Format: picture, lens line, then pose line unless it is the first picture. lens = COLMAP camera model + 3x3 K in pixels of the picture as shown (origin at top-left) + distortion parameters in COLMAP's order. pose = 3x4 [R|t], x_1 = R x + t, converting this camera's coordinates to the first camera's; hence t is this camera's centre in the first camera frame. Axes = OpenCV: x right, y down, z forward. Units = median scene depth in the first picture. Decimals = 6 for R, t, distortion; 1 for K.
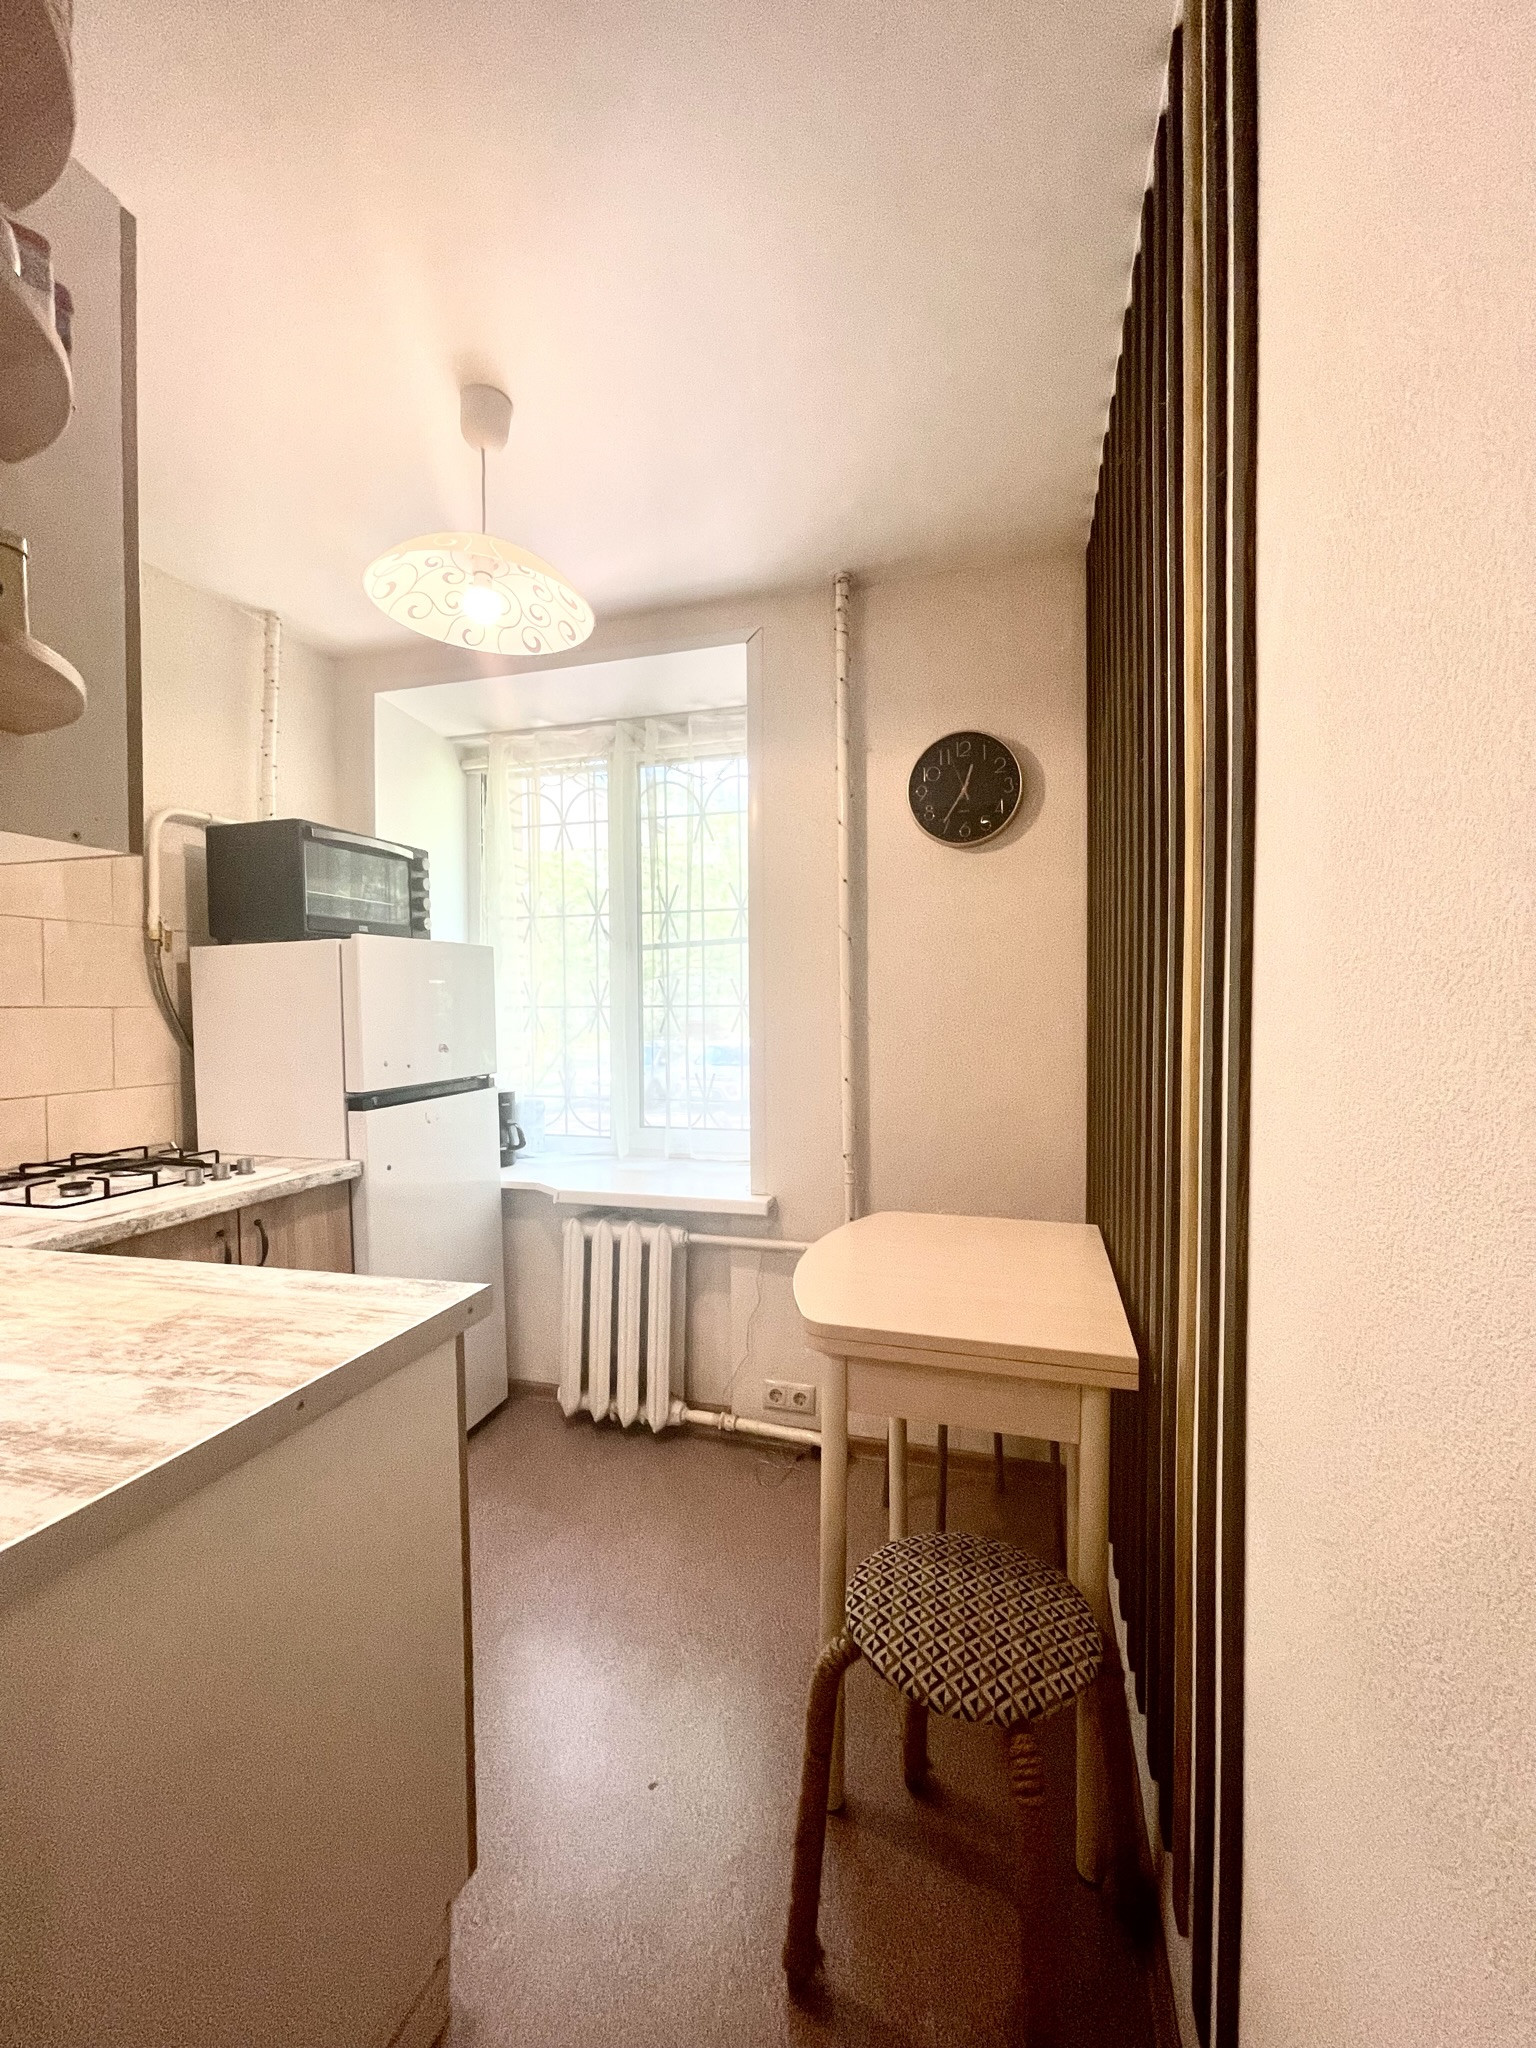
lens RADIAL K [[823.7, 0, 780.9], [0, 823.7, 1017.8], [0, 0, 1]] dist [-0.012759, 0.003319]
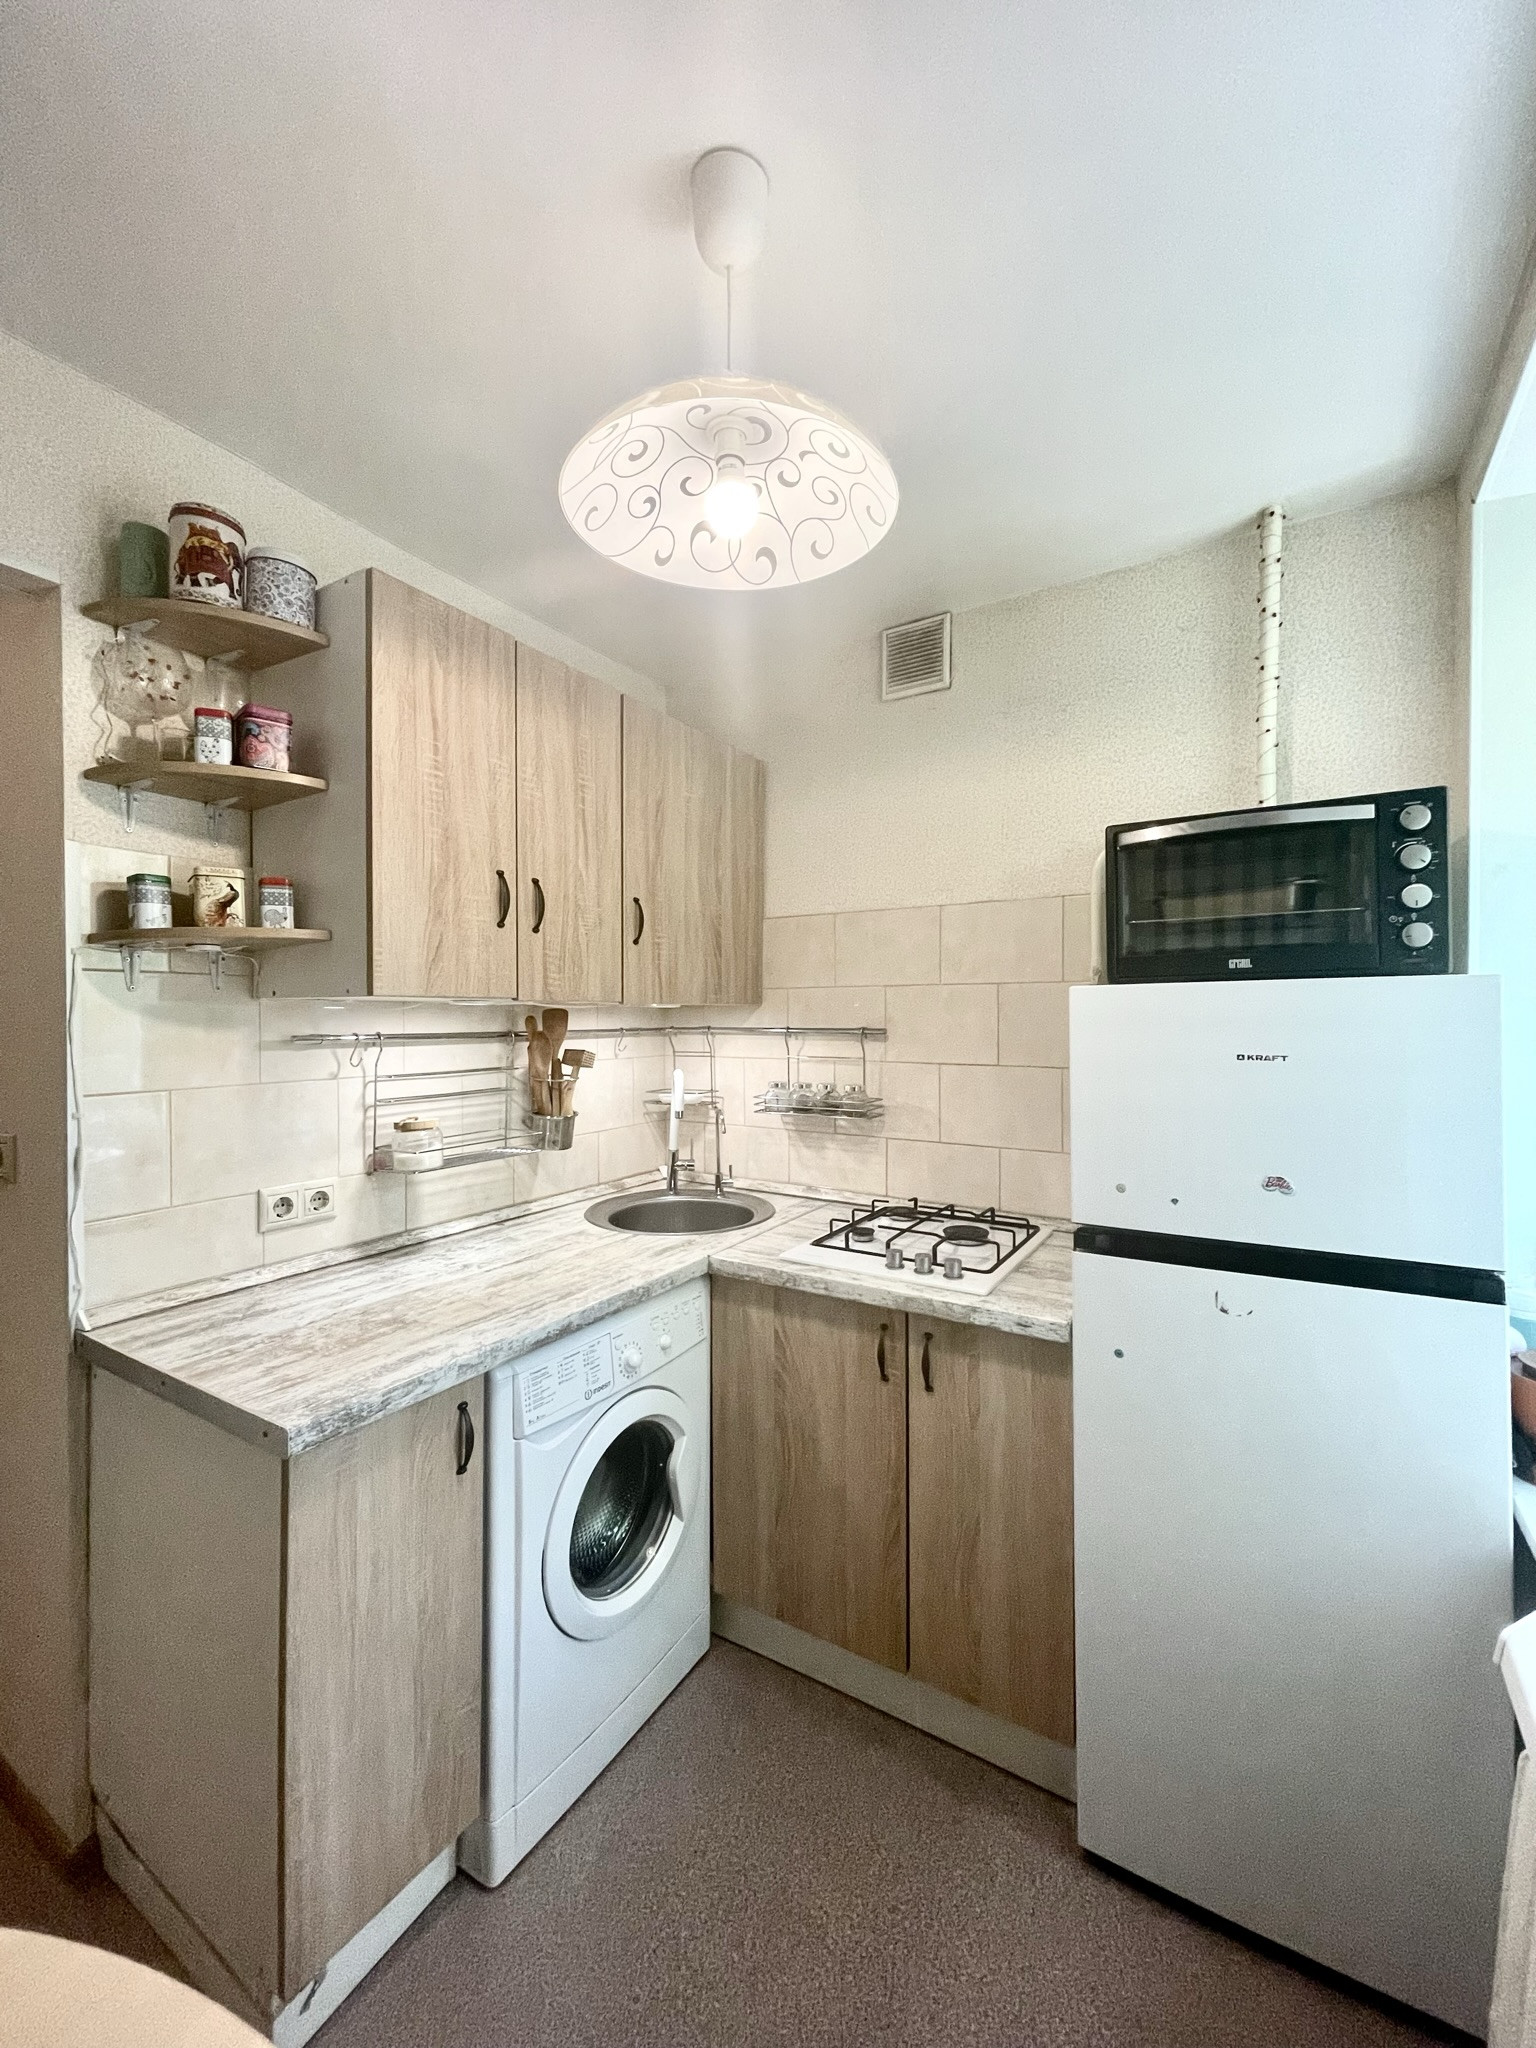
lens RADIAL K [[823.7, 0, 780.9], [0, 823.7, 1017.8], [0, 0, 1]] dist [-0.012759, 0.003319]
pose [[-0.273631, 0.016717, -0.961689, 0.189436], [-0.008606, 0.999766, 0.019828, -0.082874], [0.961796, 0.013702, -0.273423, 0.897137]]
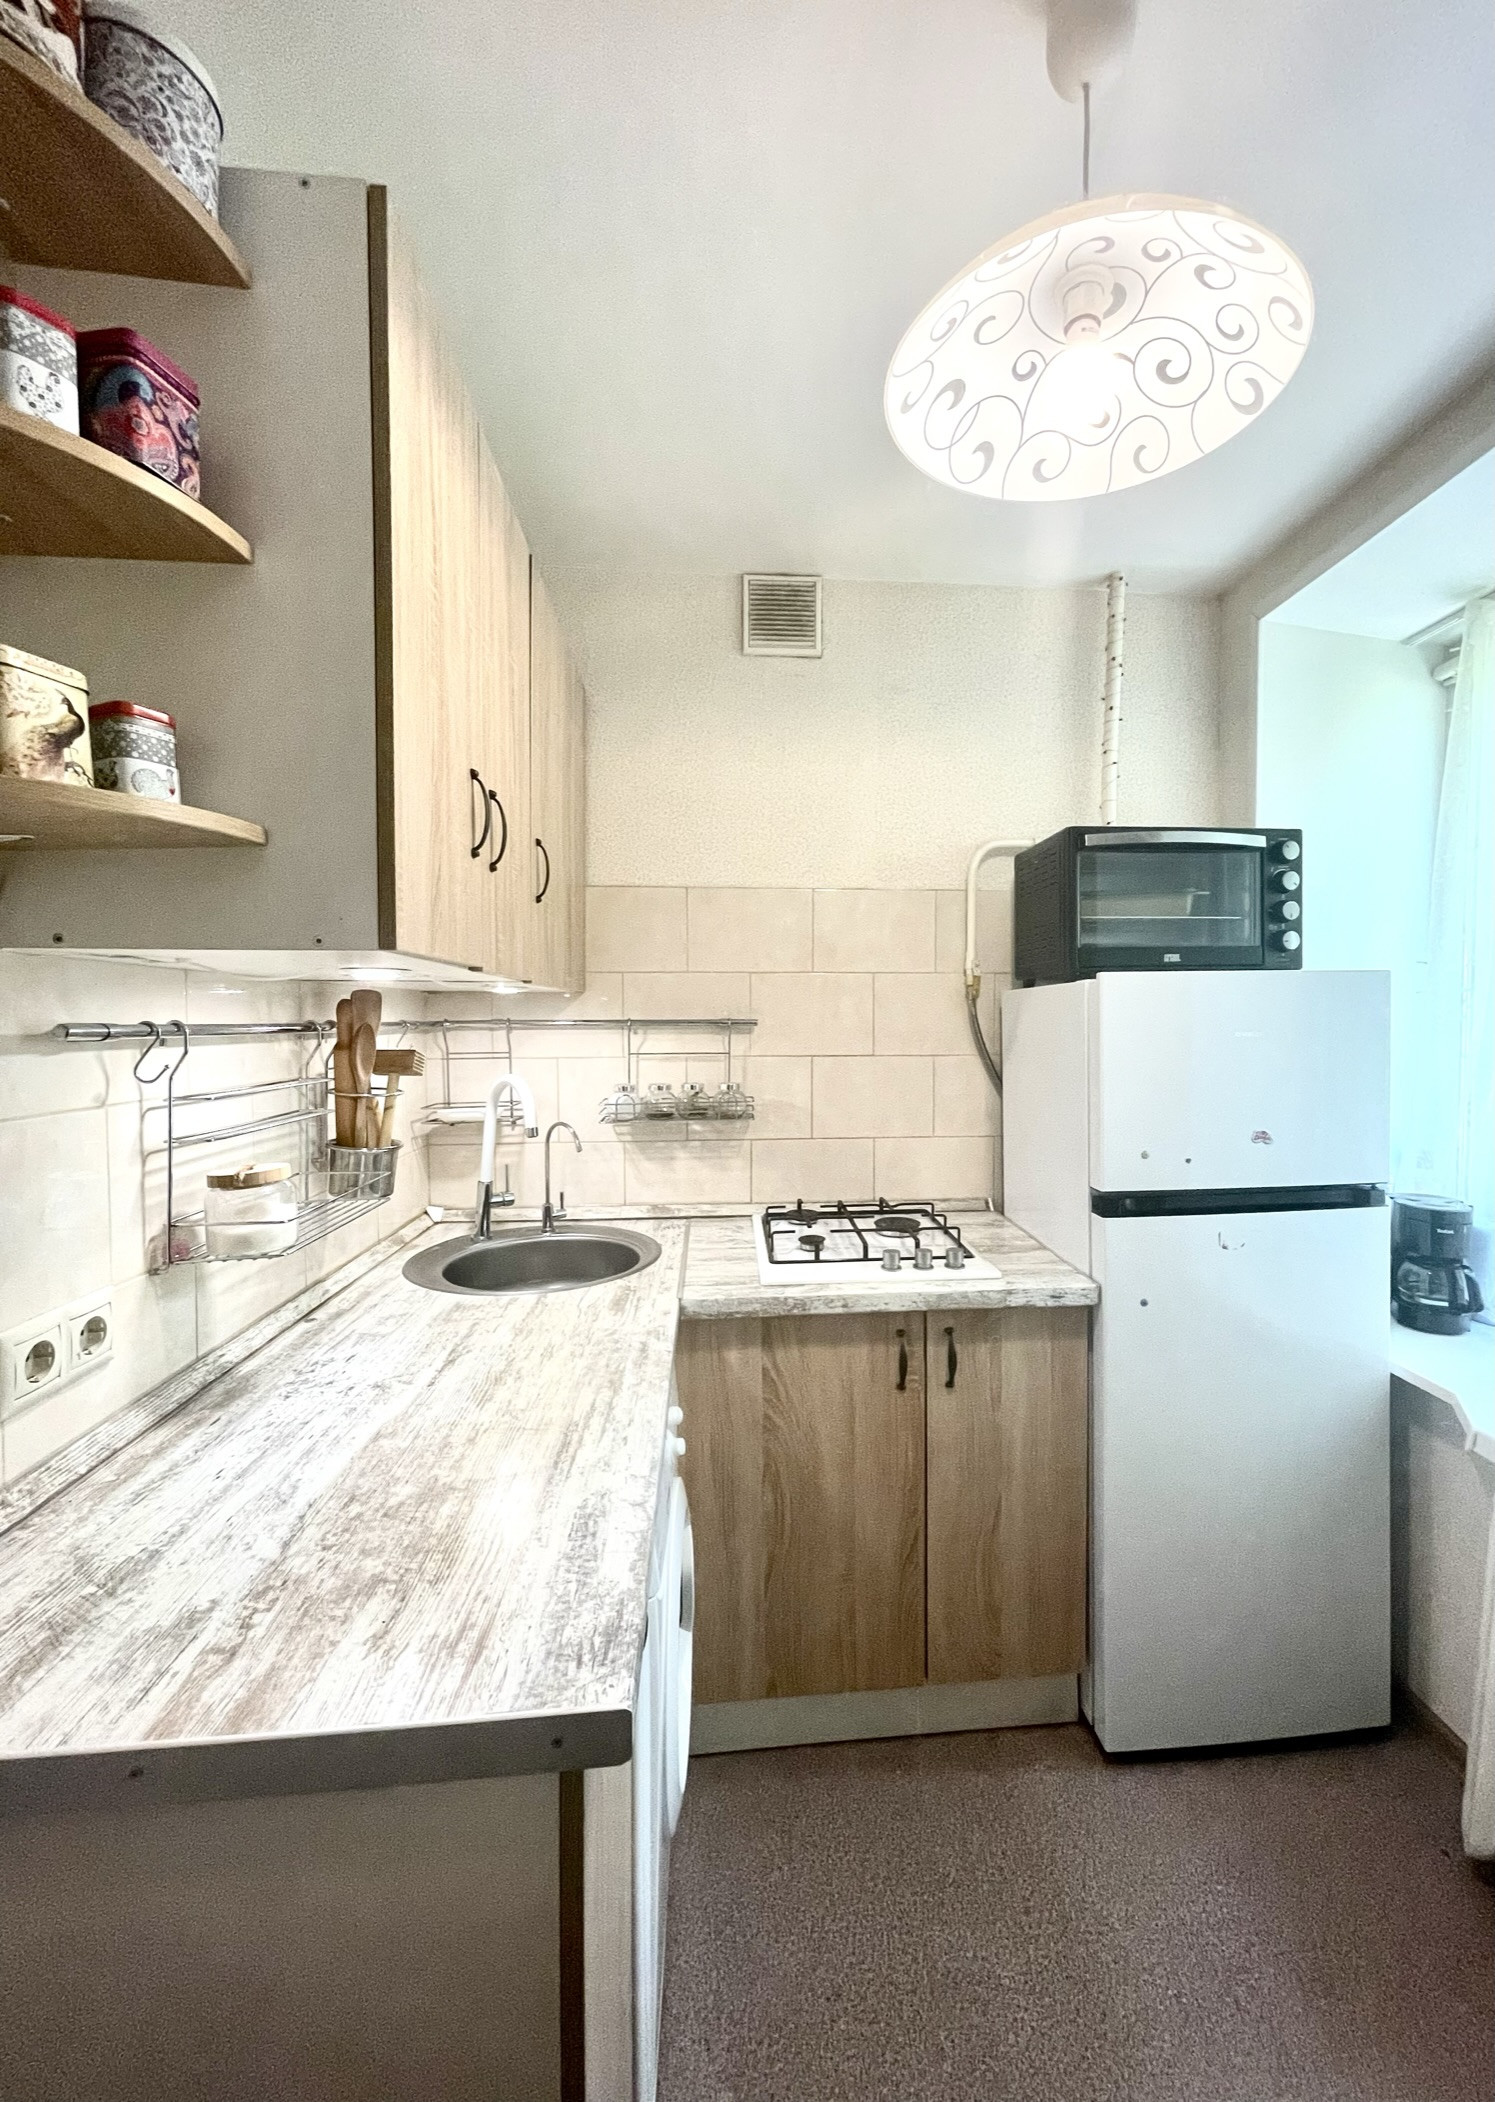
lens RADIAL K [[845.6, 0, 800.2], [0, 845.6, 1045.8], [0, 0, 1]] dist [-0.015430, 0.007247]
pose [[0.350866, 0.042234, -0.935473, 0.082752], [-0.015071, 0.999108, 0.039454, -0.059319], [0.936304, 0.000255, 0.351190, 0.460792]]
